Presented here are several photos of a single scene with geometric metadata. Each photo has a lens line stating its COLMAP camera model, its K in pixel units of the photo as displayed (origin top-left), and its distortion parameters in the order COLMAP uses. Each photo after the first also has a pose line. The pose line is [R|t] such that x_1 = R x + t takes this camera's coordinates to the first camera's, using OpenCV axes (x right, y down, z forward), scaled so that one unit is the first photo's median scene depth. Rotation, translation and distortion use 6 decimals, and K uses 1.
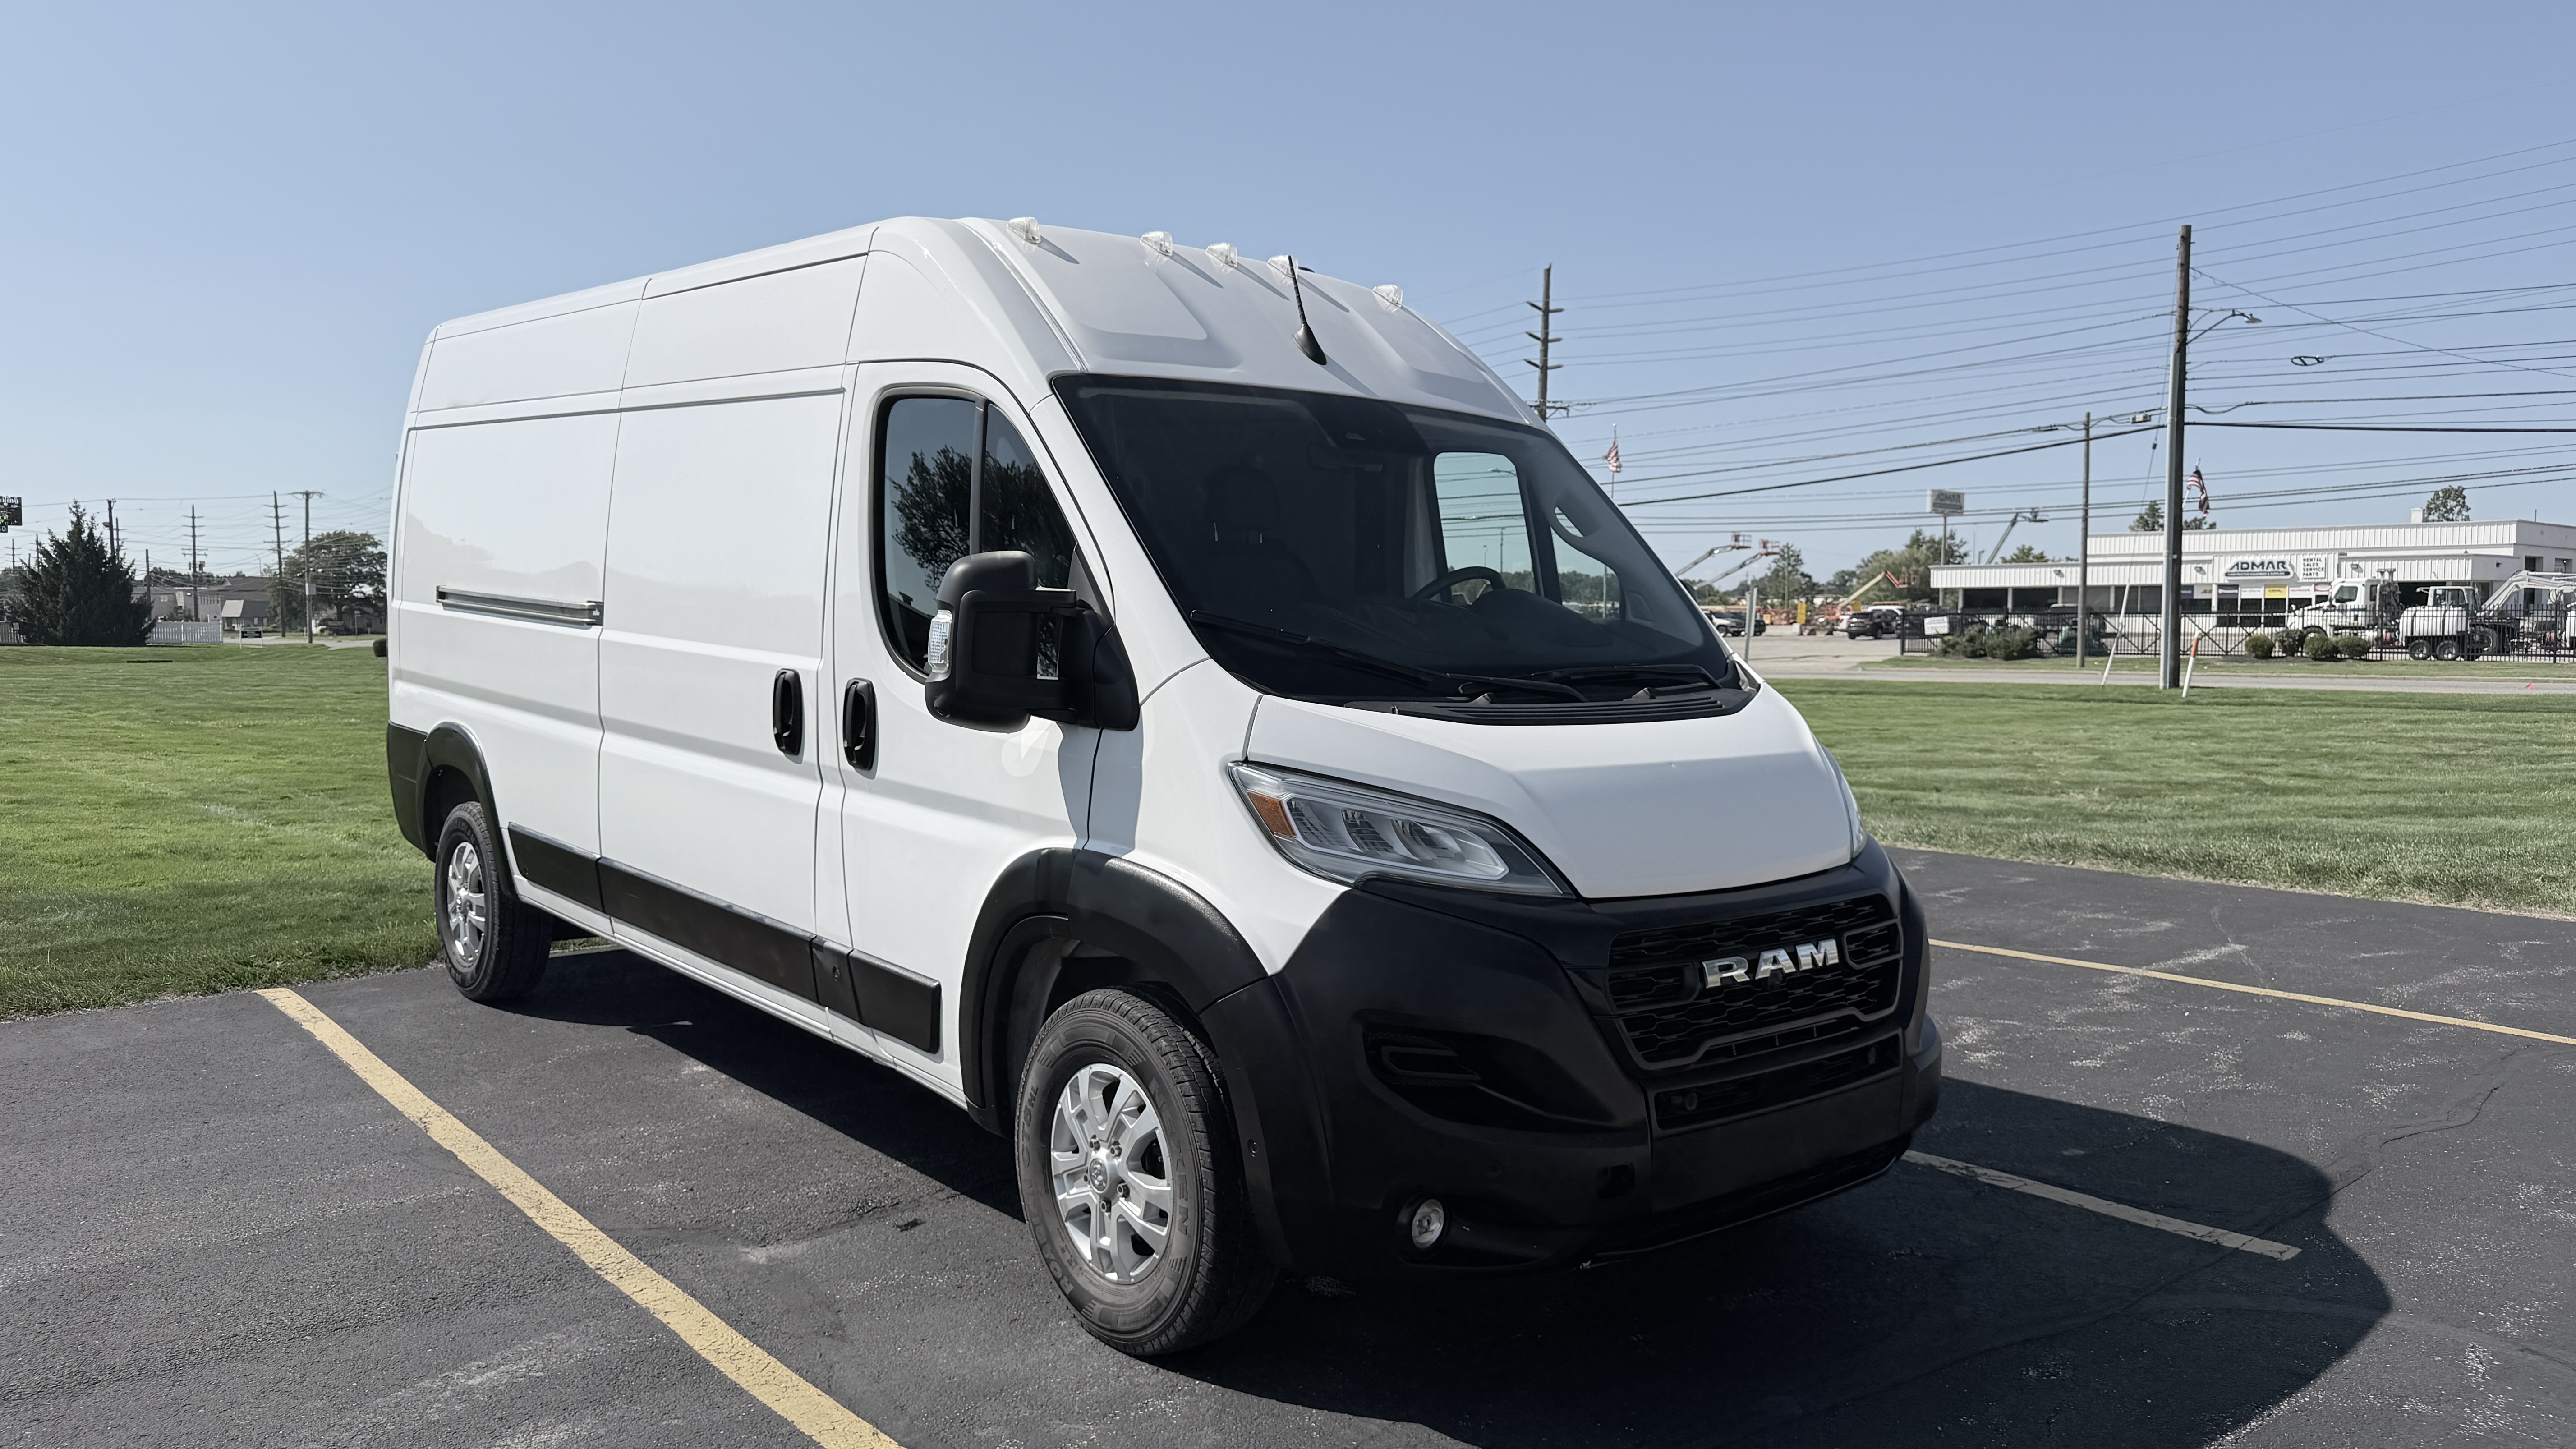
lens RADIAL K [[1839.6, 0, 1299.4], [0, 1839.6, 724.7], [0, 0, 1]] dist [0.075950, -0.107411]
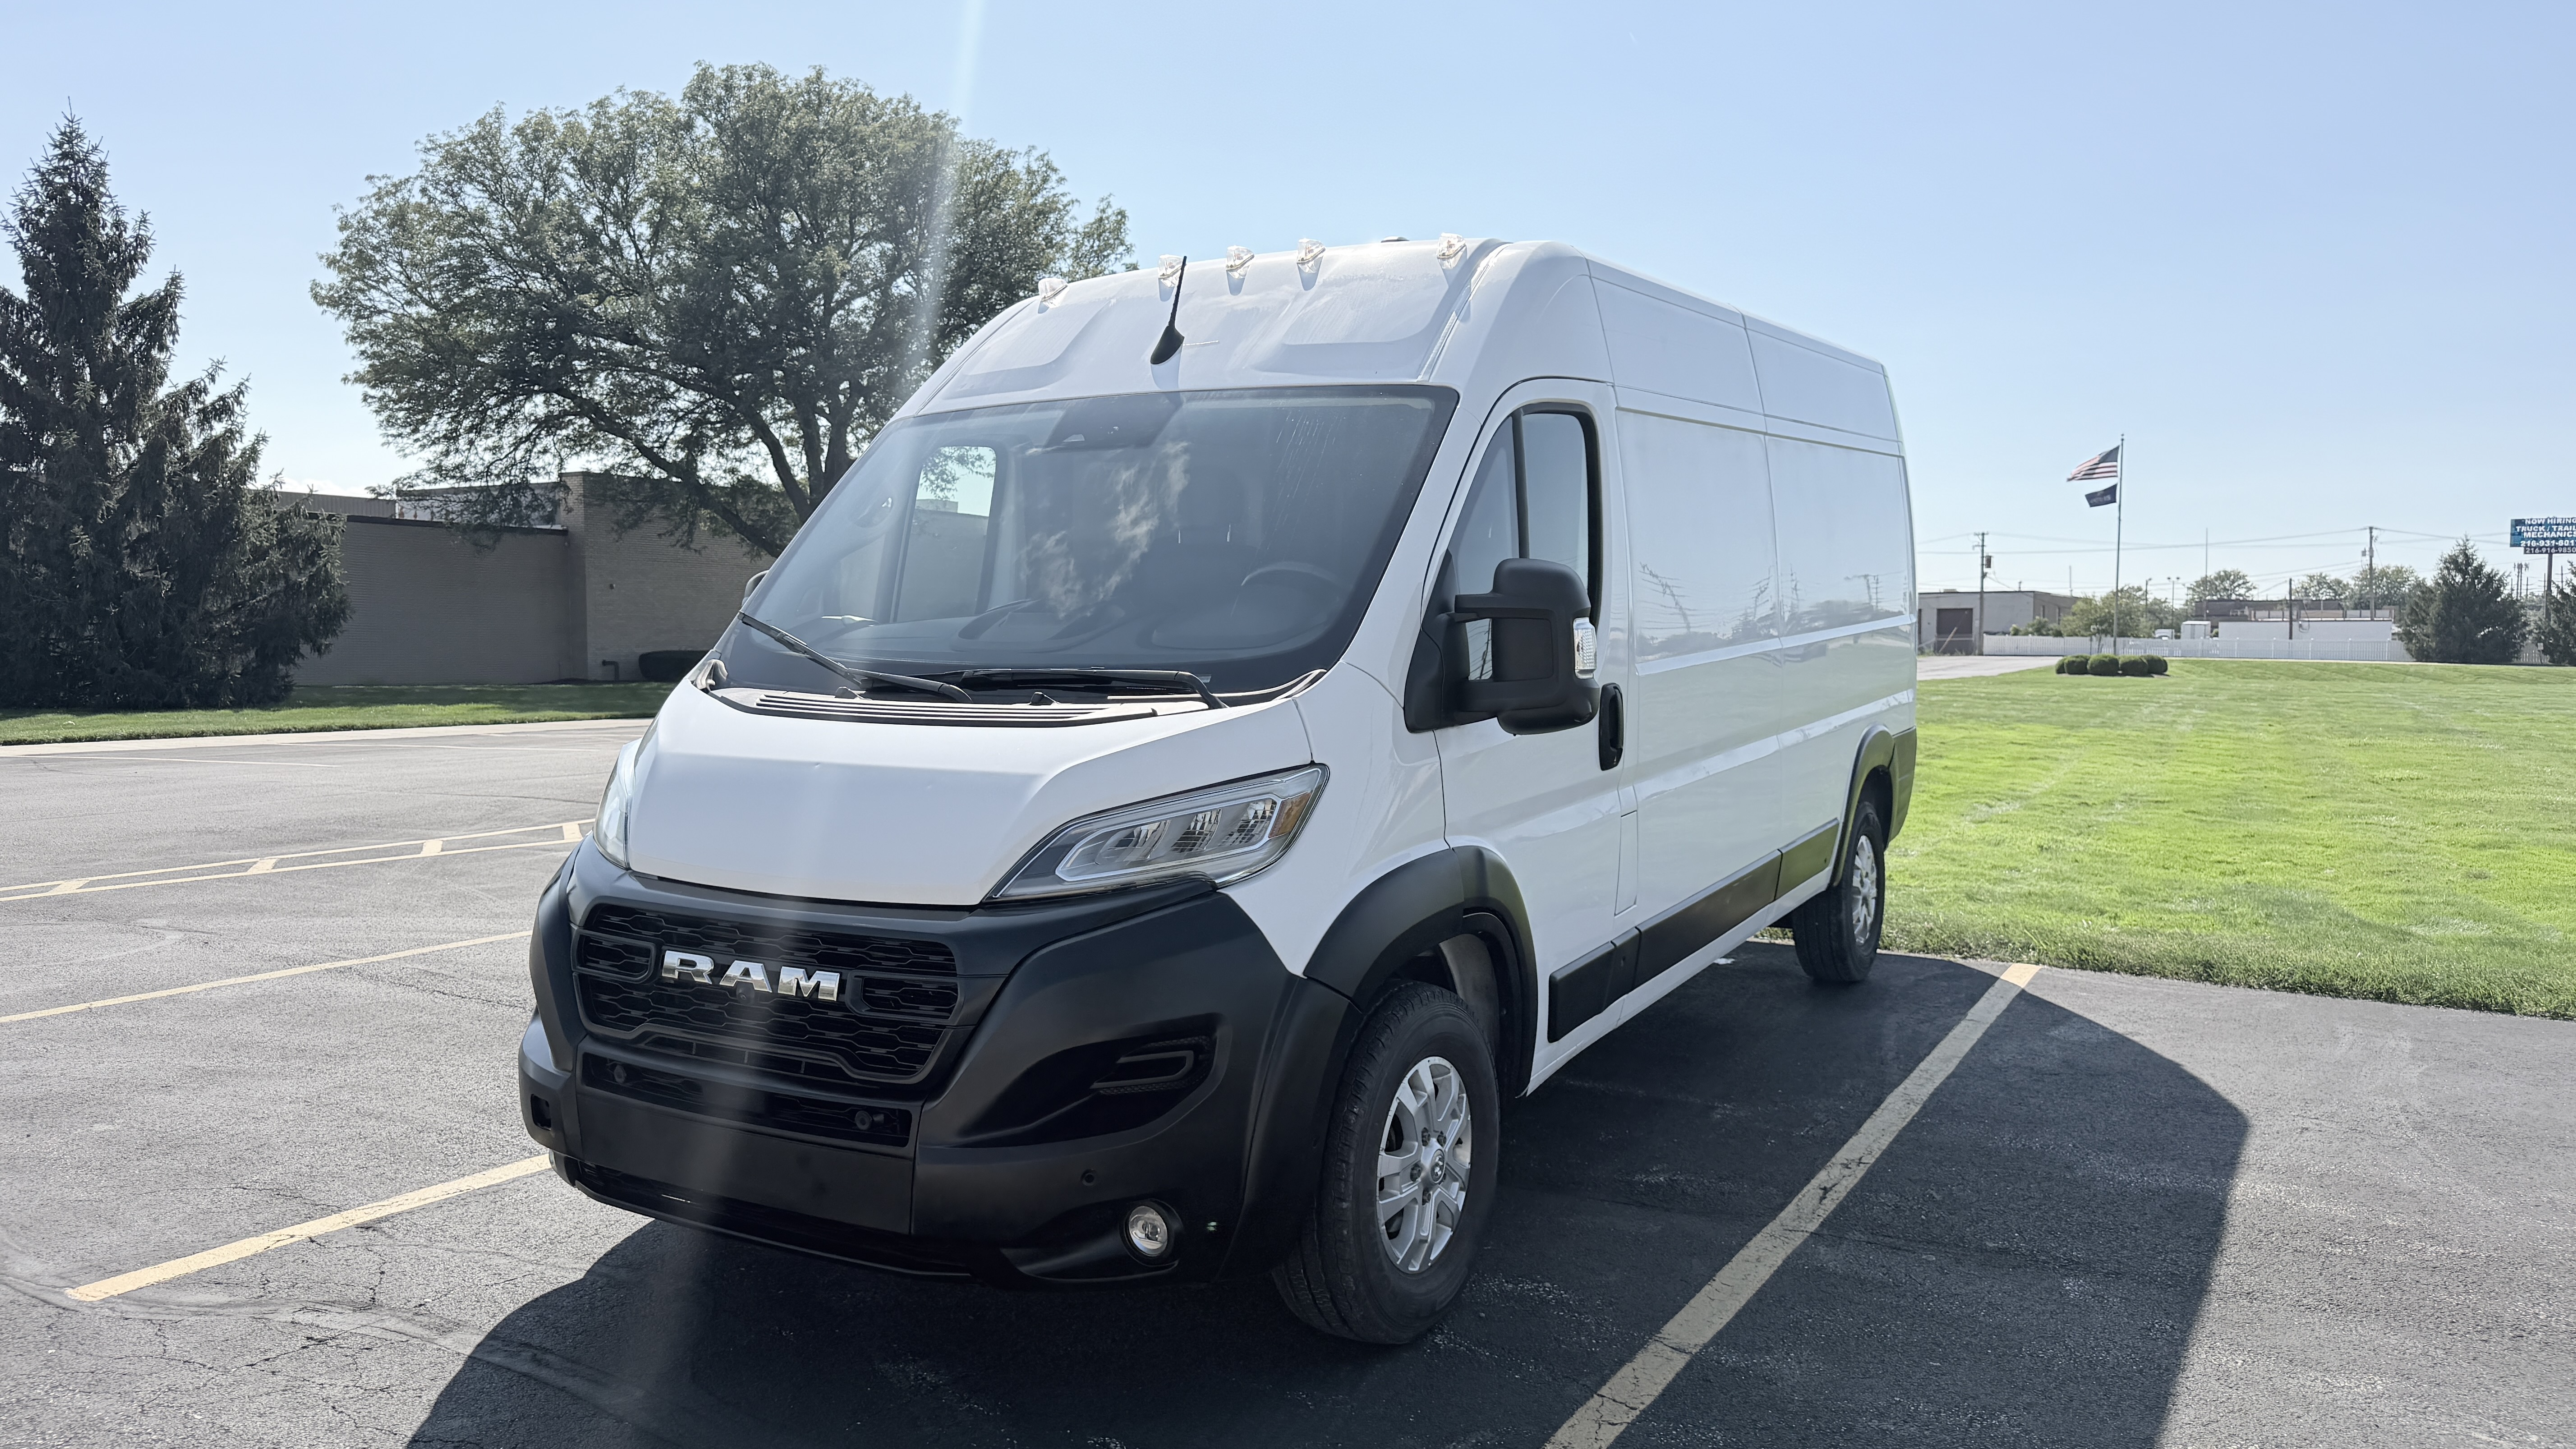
lens RADIAL K [[1839.6, 0, 1305.8], [0, 1839.6, 730.6], [0, 0, 1]] dist [0.075950, -0.107411]
pose [[0.302220, 0.048434, -0.952007, 1.218638], [-0.056494, 0.997863, 0.032833, -0.043490], [0.951563, 0.043860, 0.304311, 0.954510]]
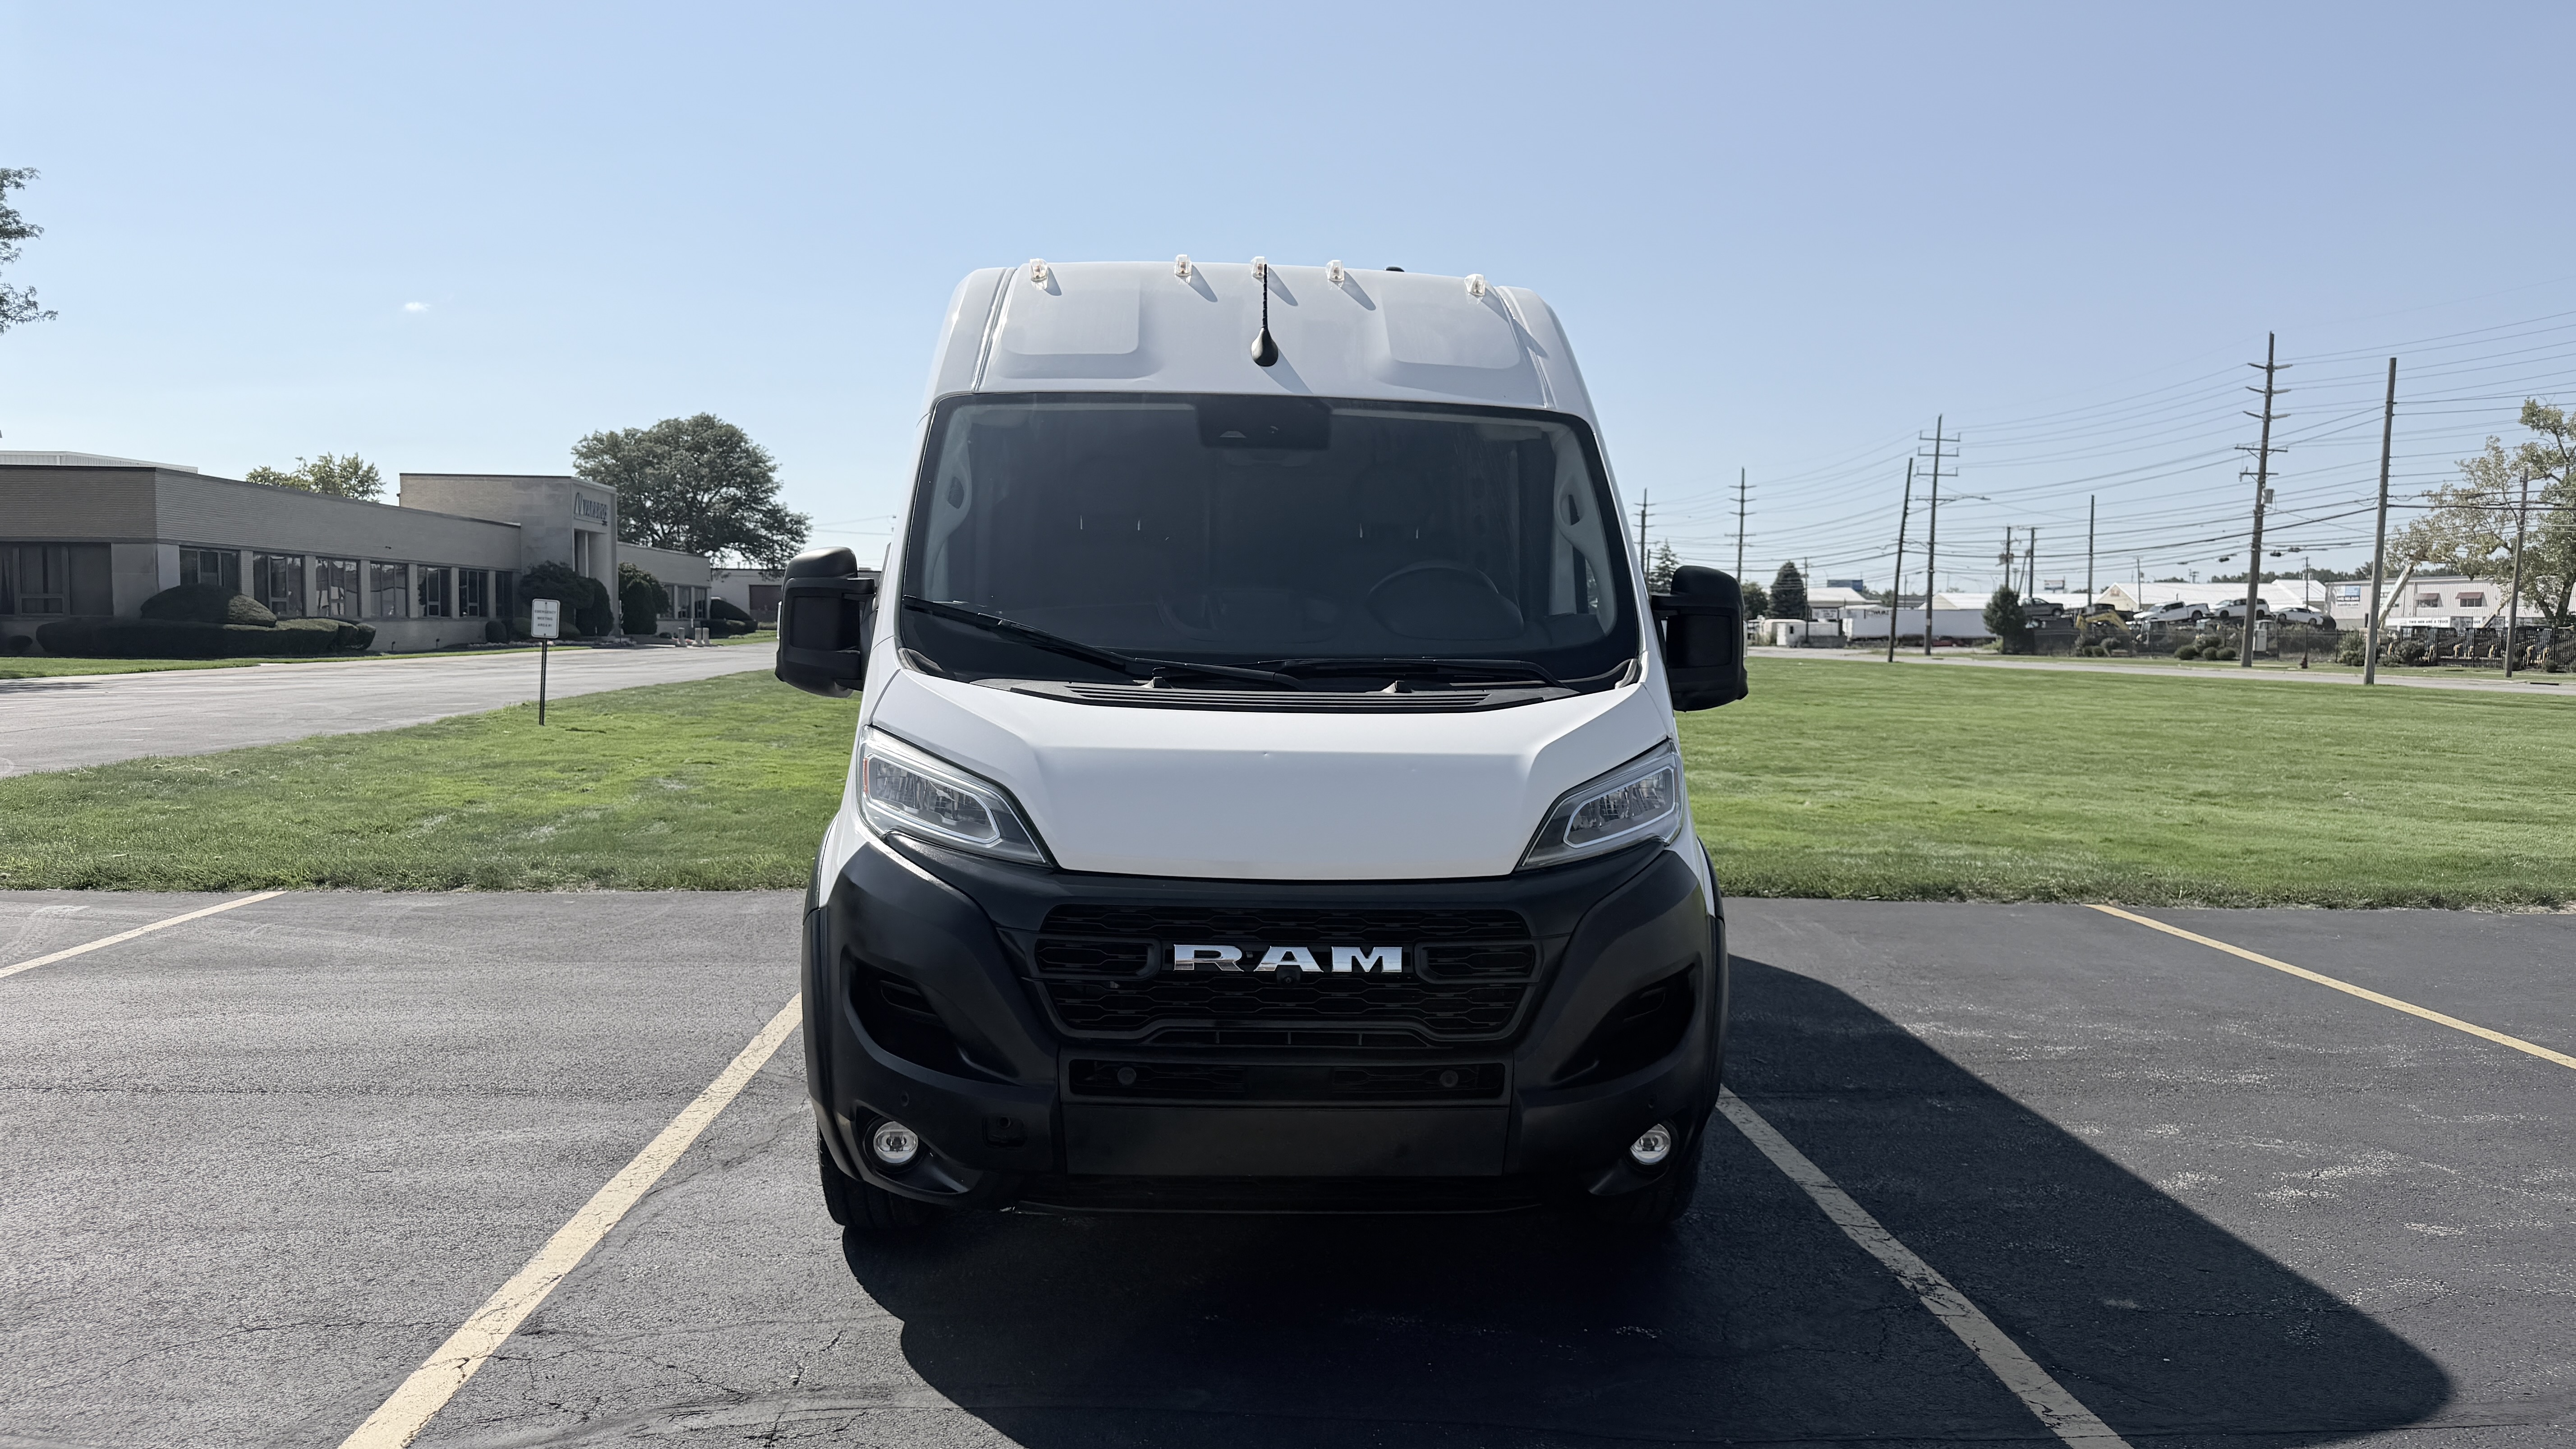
lens RADIAL K [[1839.6, 0, 1305.7], [0, 1839.6, 715.9], [0, 0, 1]] dist [0.075950, -0.107411]
pose [[0.792877, 0.042868, -0.607872, 0.830451], [-0.049365, 0.998763, 0.006045, -0.005960], [0.607379, 0.025215, 0.794012, 0.223902]]
